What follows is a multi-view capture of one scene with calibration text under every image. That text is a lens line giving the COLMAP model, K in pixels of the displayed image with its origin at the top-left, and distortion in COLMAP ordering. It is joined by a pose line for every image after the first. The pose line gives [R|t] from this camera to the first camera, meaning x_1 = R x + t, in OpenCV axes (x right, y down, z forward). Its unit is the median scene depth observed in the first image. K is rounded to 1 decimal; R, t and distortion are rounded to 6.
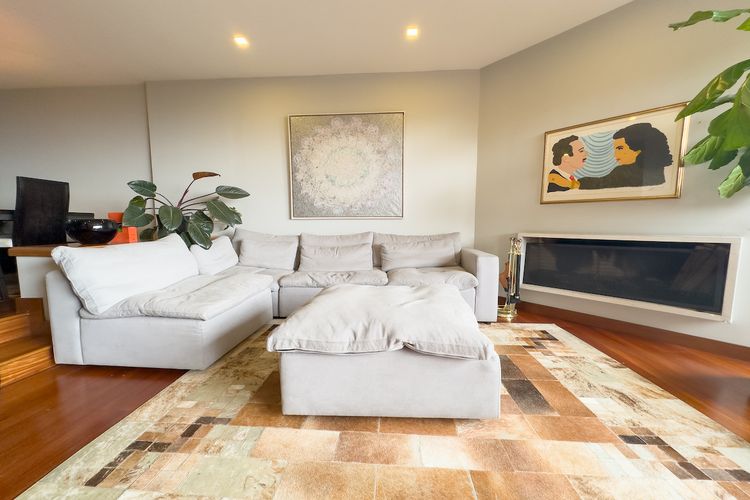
lens RADIAL K [[303.4, 0, 373.9], [0, 303.4, 255.3], [0, 0, 1]] dist [0.001783, 0.000066]
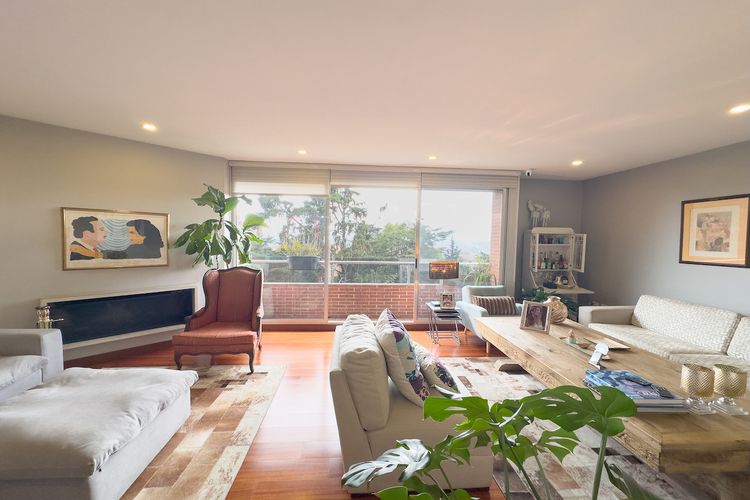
lens RADIAL K [[303.4, 0, 374.3], [0, 303.4, 250.2], [0, 0, 1]] dist [0.001783, 0.000066]
pose [[-0.138824, -0.047616, 0.989172, -0.795316], [0.089102, 0.994192, 0.060363, -0.238497], [-0.986301, 0.096517, -0.133775, 0.031317]]
